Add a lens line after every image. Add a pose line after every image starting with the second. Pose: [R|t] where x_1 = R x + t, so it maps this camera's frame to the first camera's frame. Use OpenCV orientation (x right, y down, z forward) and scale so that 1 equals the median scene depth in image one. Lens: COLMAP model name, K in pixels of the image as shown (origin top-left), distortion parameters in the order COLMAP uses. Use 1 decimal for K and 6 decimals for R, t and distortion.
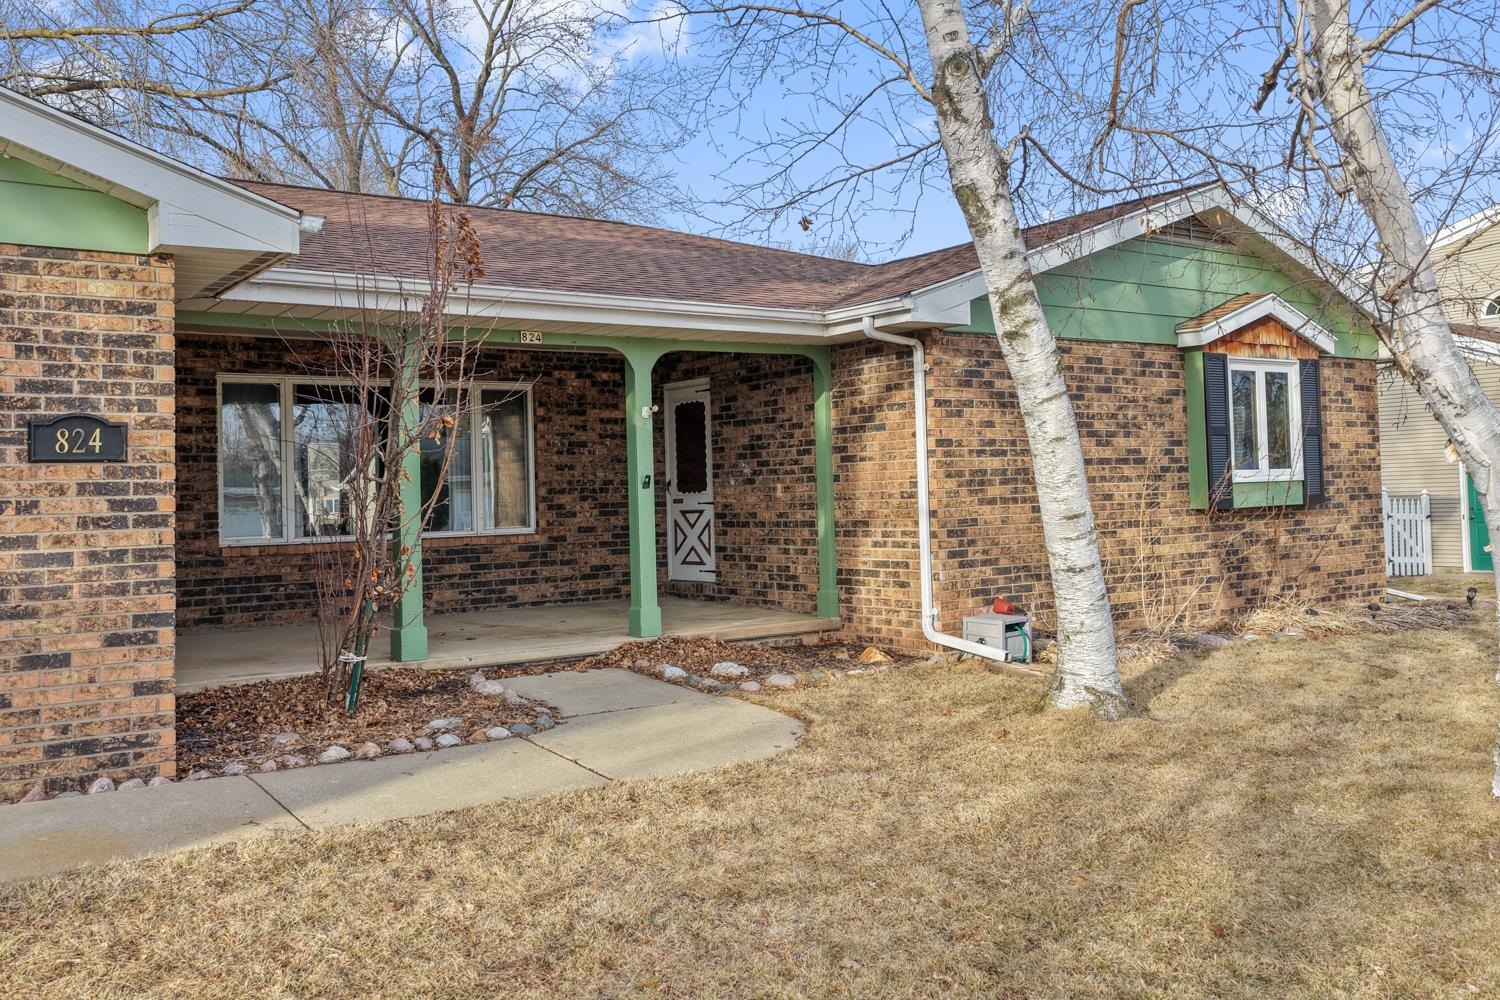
lens RADIAL K [[1268.2, 0, 764.4], [0, 1268.2, 441.0], [0, 0, 1]] dist [-0.004379, 0.005804]
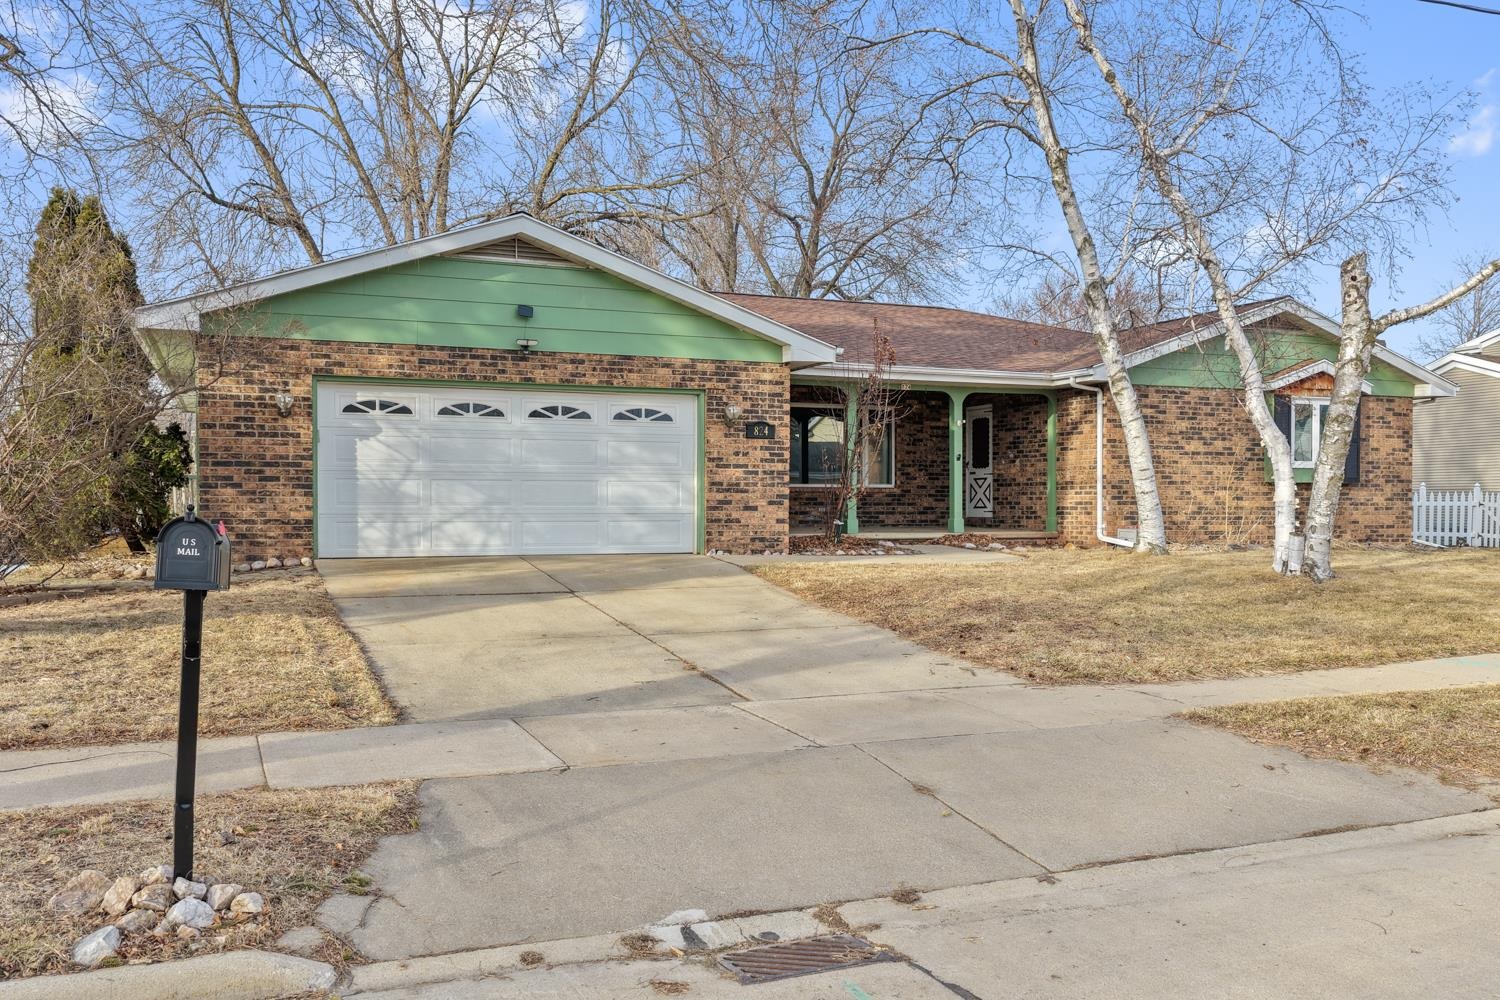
lens RADIAL K [[1222.9, 0, 768.9], [0, 1222.9, 509.3], [0, 0, 1]] dist [-0.003691, 0.009042]
pose [[0.974155, 0.030224, -0.223848, 0.046671], [-0.019184, 0.998497, 0.051333, 0.018167], [0.225063, -0.045712, 0.973271, -0.878707]]
